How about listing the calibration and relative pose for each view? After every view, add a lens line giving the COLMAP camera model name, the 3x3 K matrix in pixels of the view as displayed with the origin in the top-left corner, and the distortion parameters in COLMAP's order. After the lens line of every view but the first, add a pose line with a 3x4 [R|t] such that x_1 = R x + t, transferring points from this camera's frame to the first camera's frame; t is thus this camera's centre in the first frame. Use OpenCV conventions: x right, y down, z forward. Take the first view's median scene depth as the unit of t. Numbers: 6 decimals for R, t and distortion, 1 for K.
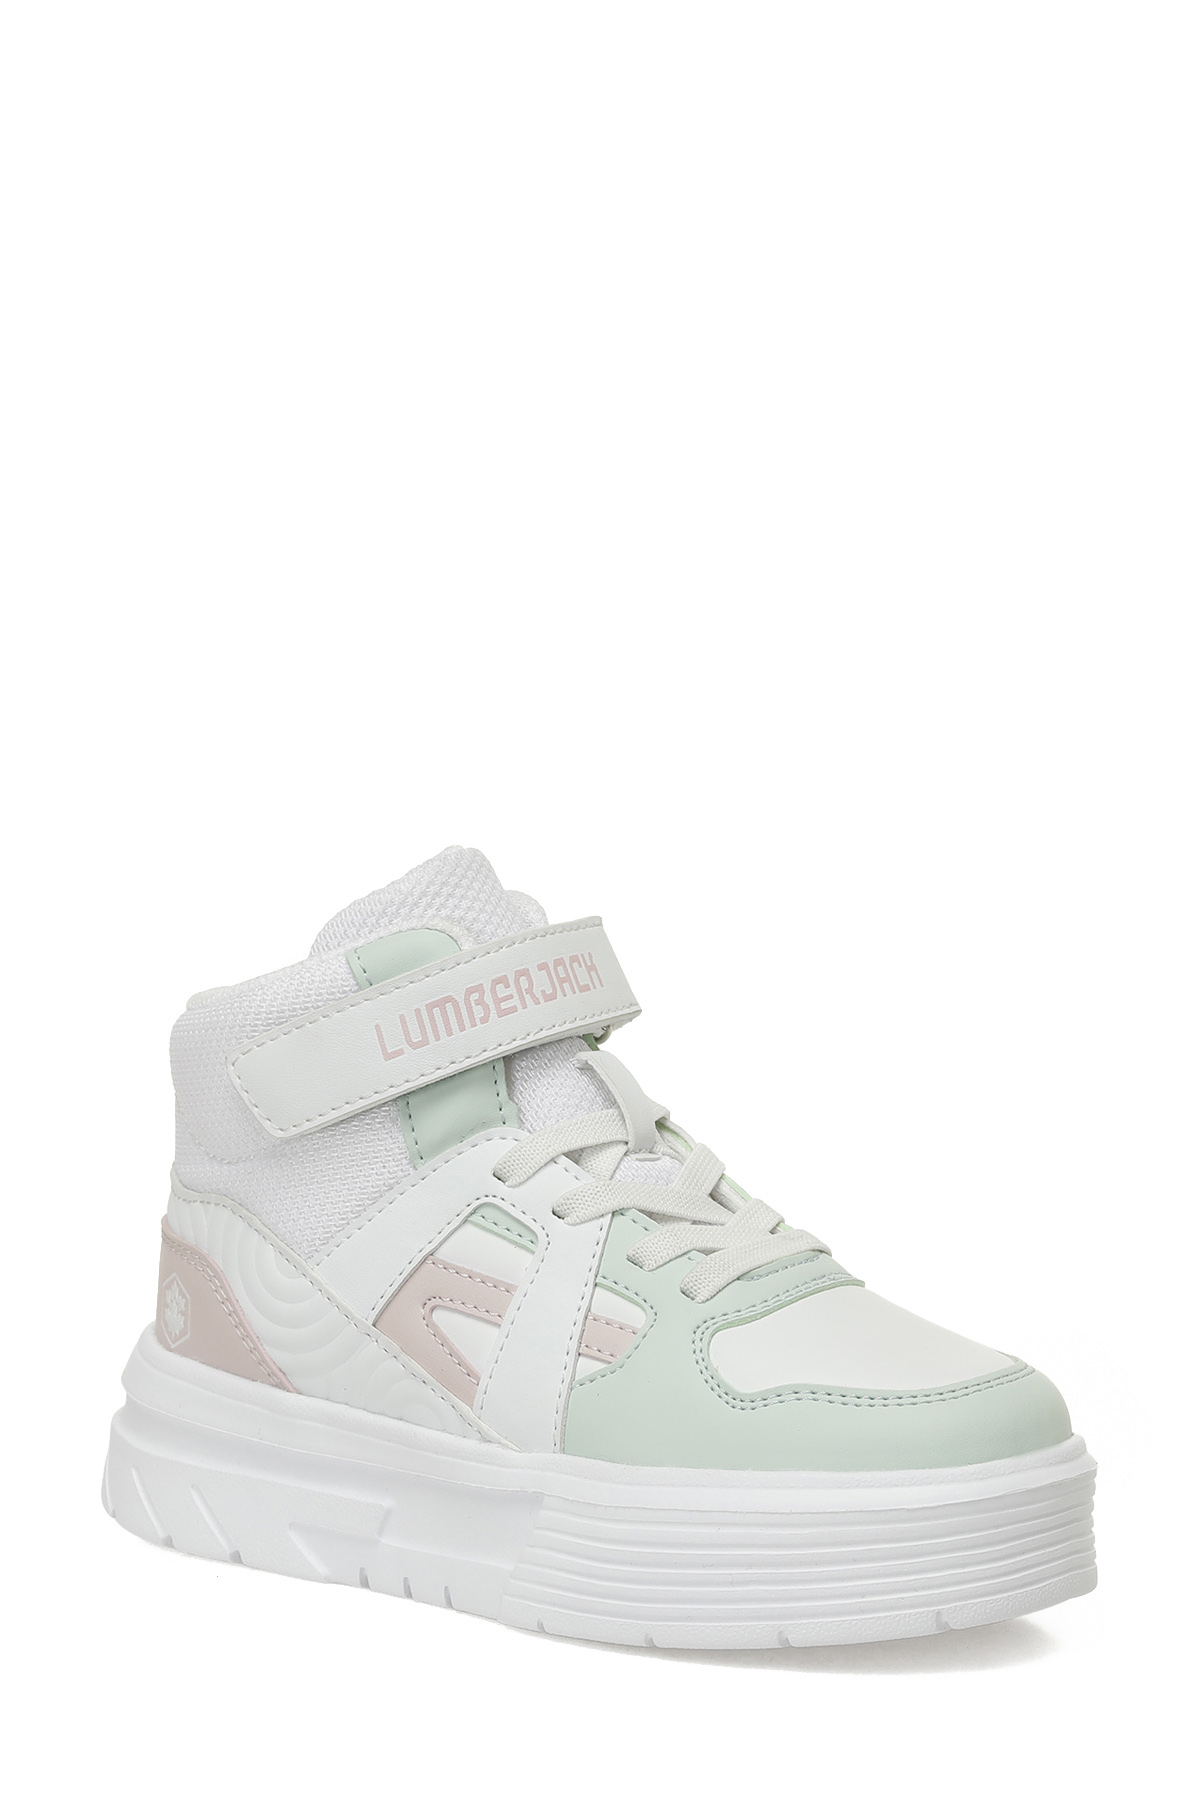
lens RADIAL K [[9600.7, 0, 600.0], [0, 9600.7, 900.0], [0, 0, 1]] dist [0.353445, 1.778156]
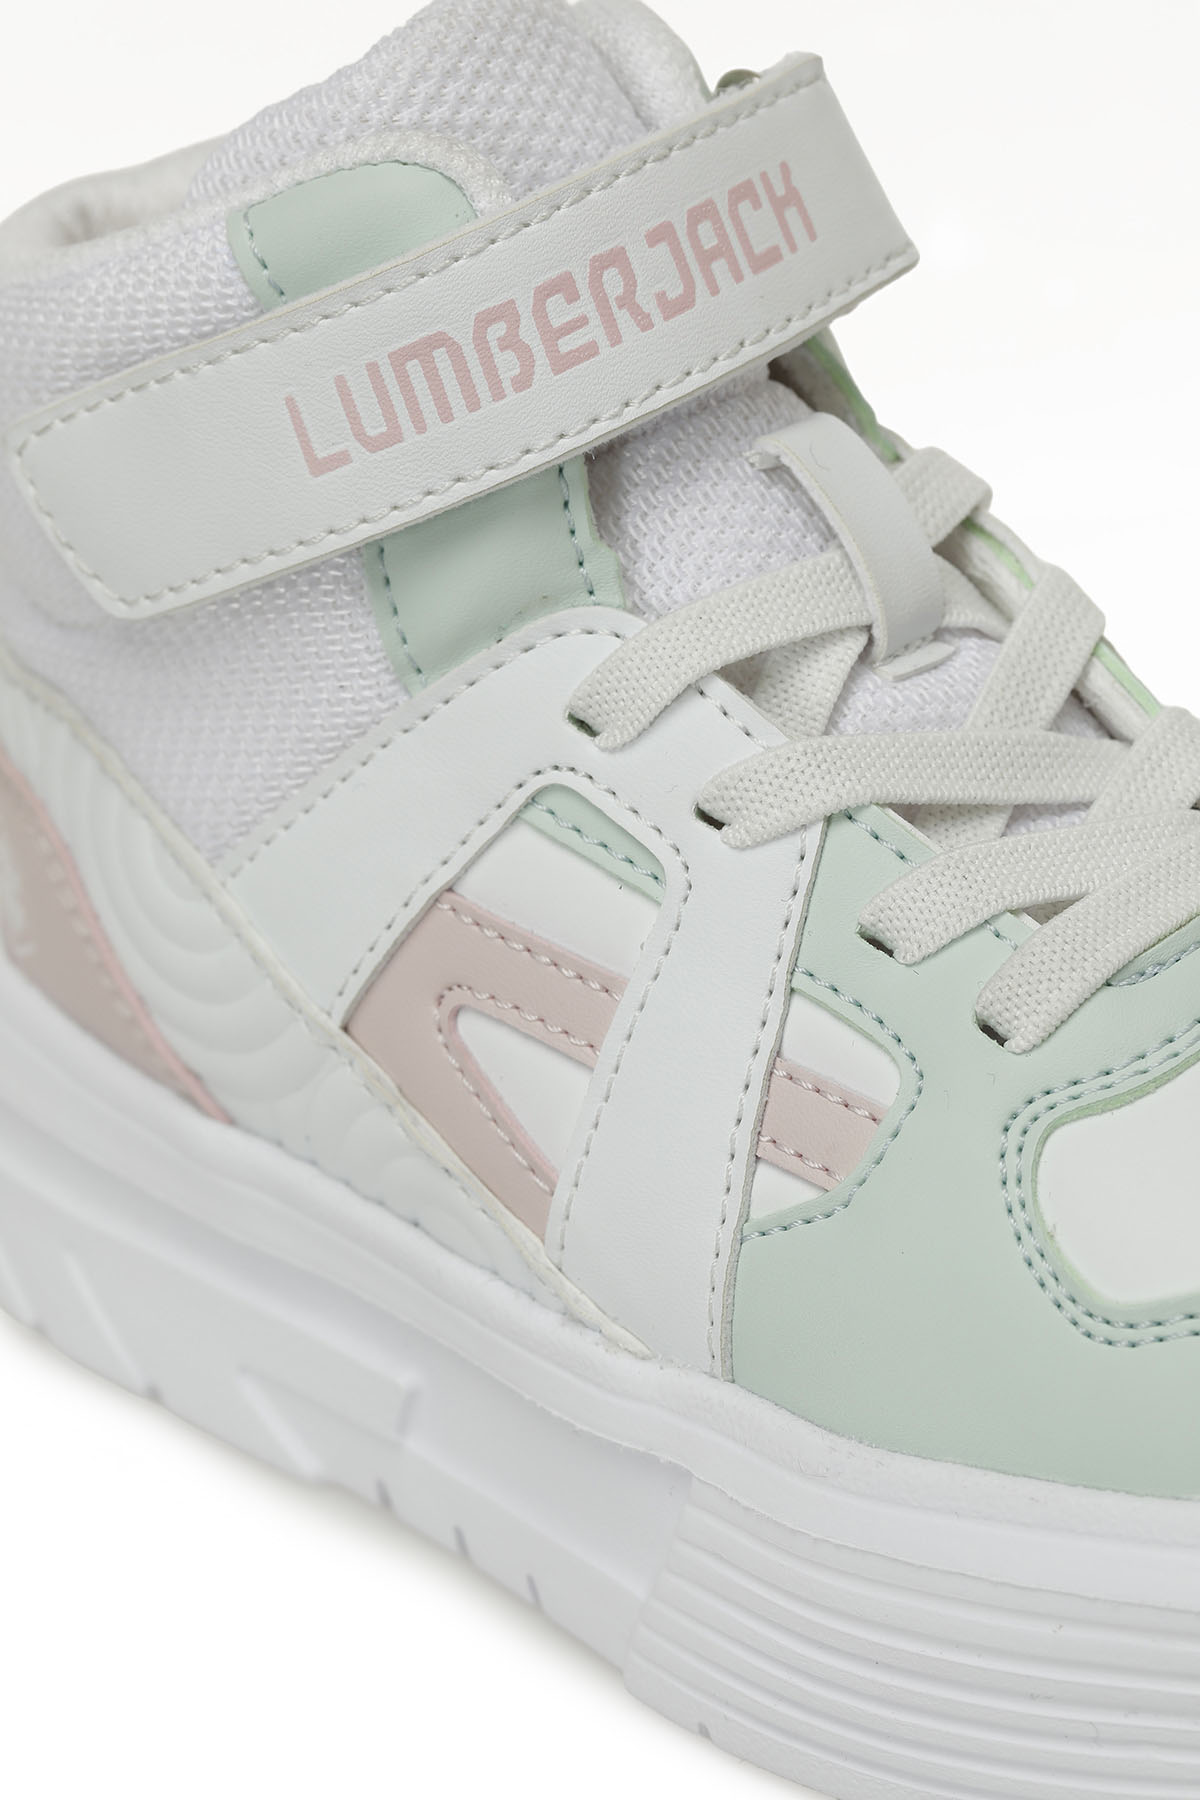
lens RADIAL K [[6239.5, 0, 600.0], [0, 6239.5, 900.0], [0, 0, 1]] dist [-0.151507, 0.645214]
pose [[0.985521, -0.023814, -0.167873, 0.039033], [0.076847, 0.945291, 0.317048, -0.055626], [0.151138, -0.325358, 0.933434, 0.725453]]
